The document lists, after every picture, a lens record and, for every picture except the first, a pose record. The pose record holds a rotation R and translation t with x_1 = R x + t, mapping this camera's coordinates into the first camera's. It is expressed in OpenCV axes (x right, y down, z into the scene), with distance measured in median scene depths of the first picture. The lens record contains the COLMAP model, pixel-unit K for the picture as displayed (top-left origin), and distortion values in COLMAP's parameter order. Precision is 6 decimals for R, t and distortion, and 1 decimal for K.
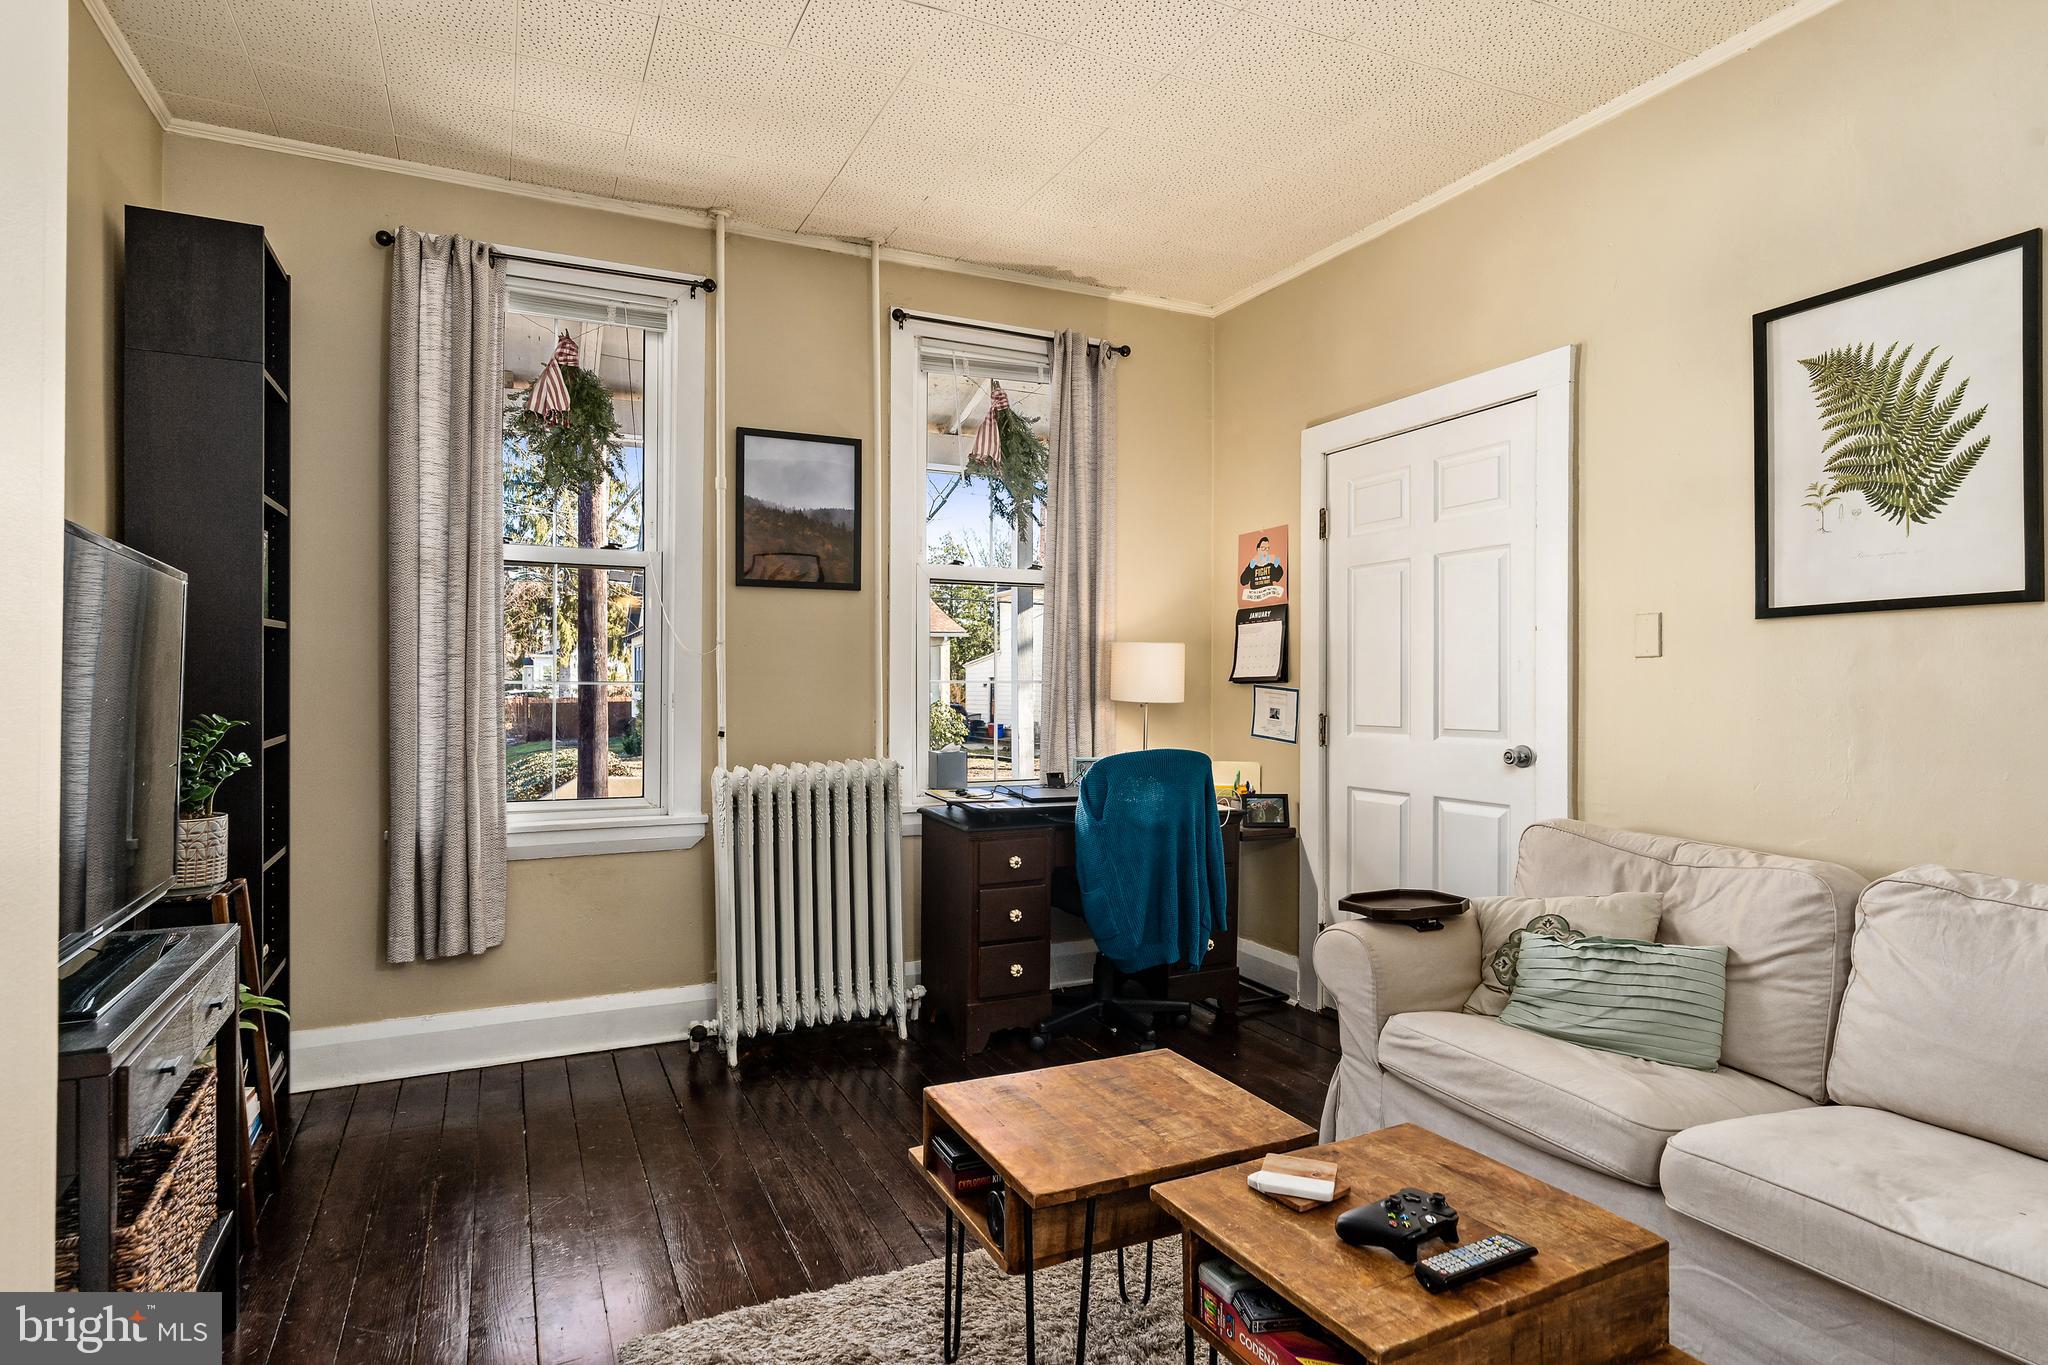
lens RADIAL K [[1081.8, 0, 1017.1], [0, 1081.8, 688.2], [0, 0, 1]] dist [-0.000294, 0.000721]
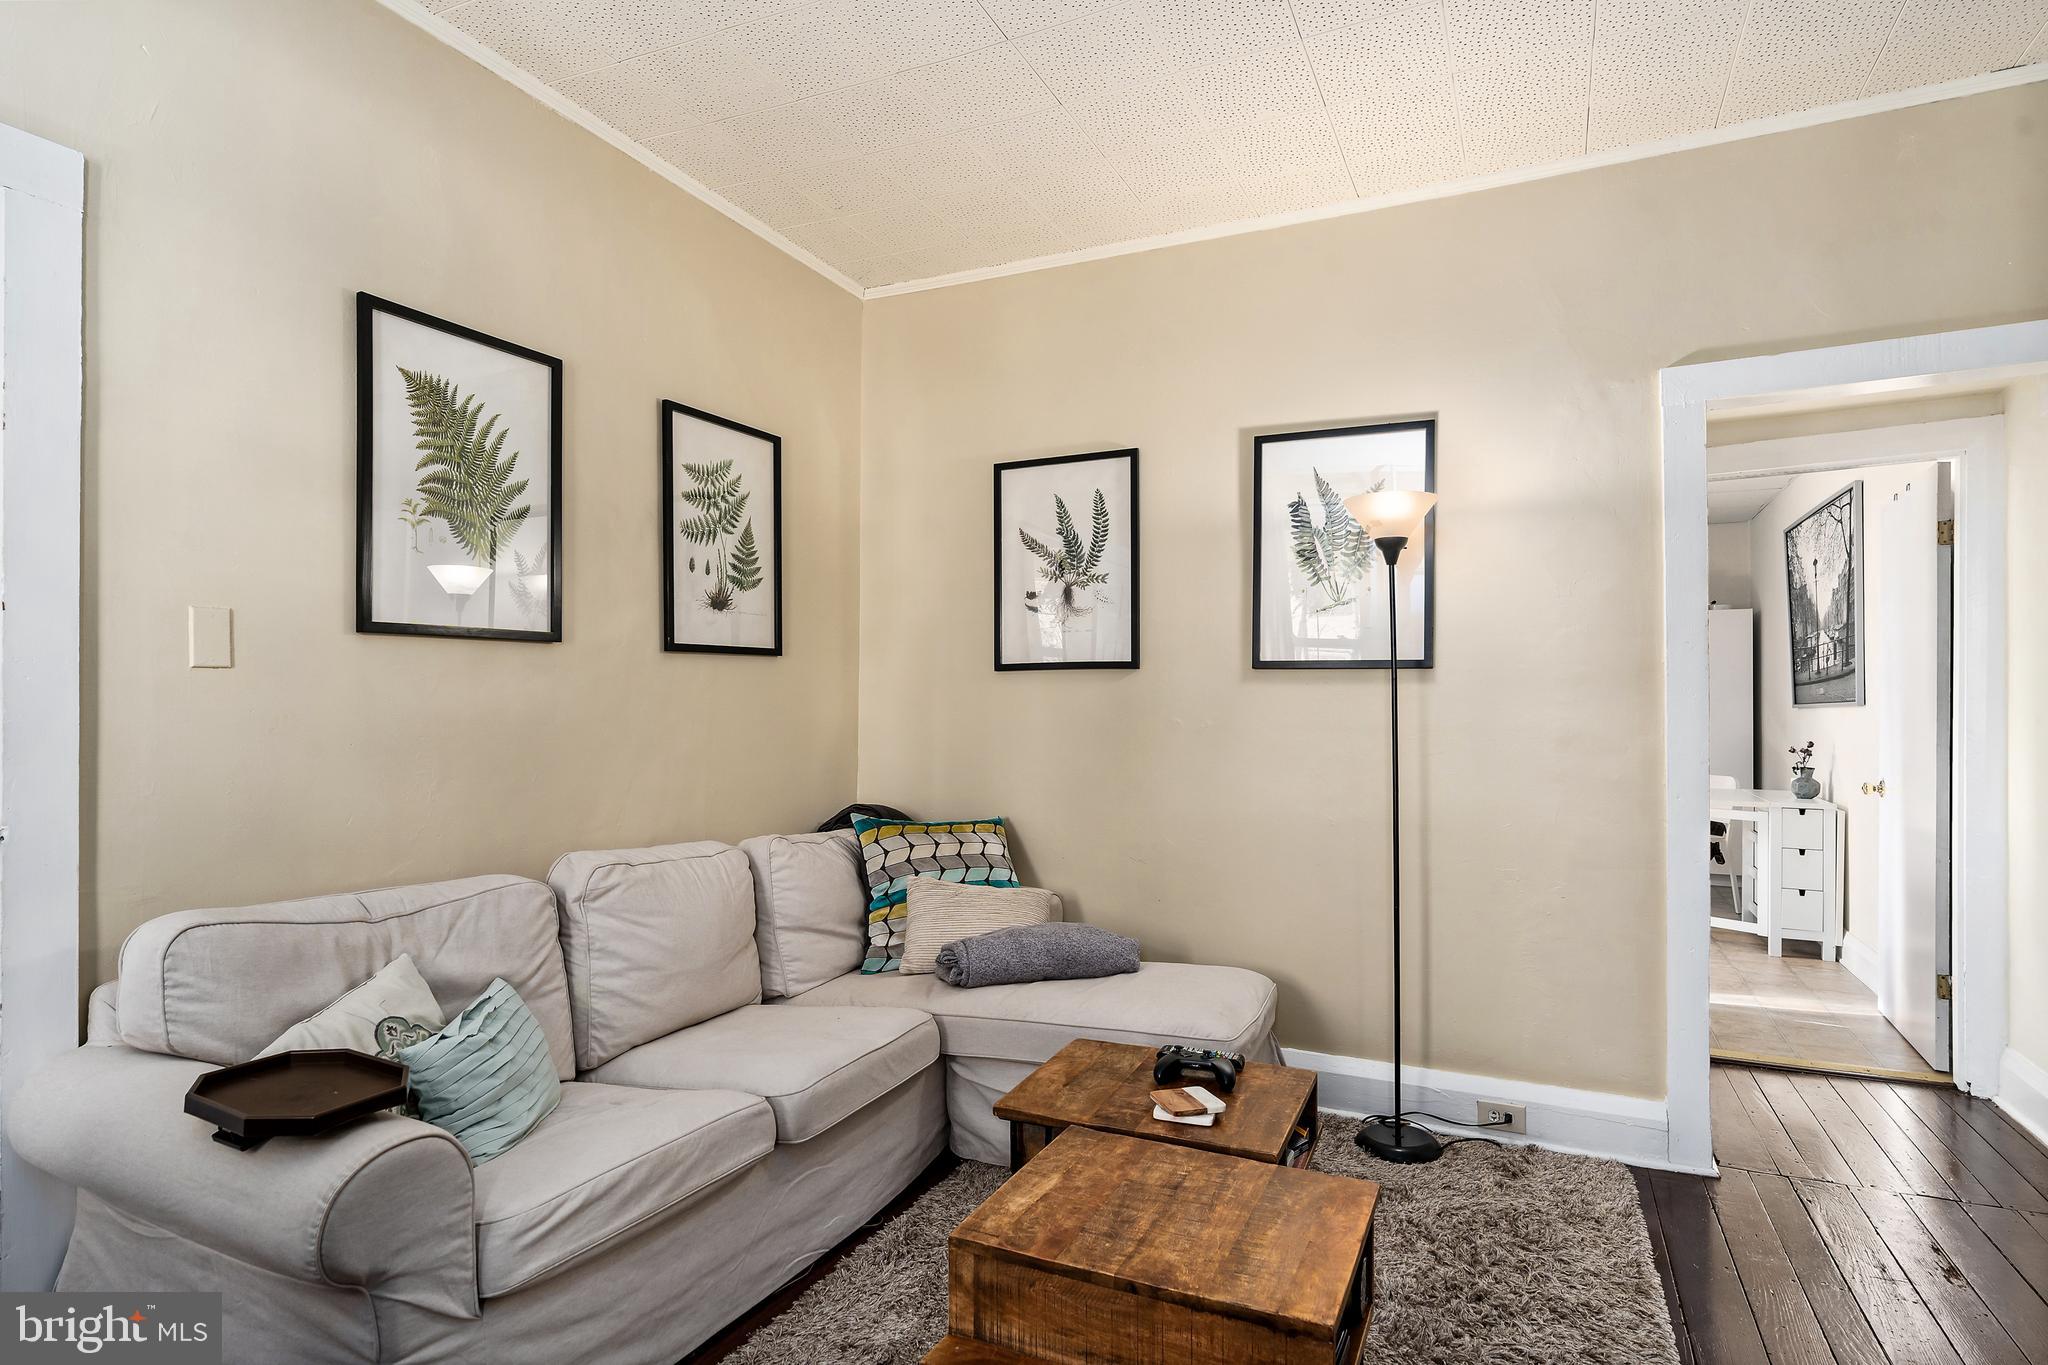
lens RADIAL K [[1081.8, 0, 1014.4], [0, 1081.8, 683.3], [0, 0, 1]] dist [-0.000294, 0.000721]
pose [[-0.622262, 0.007372, 0.782774, -0.385751], [-0.006726, 0.999868, -0.014764, -0.012805], [-0.782780, -0.014452, -0.622131, 1.235584]]
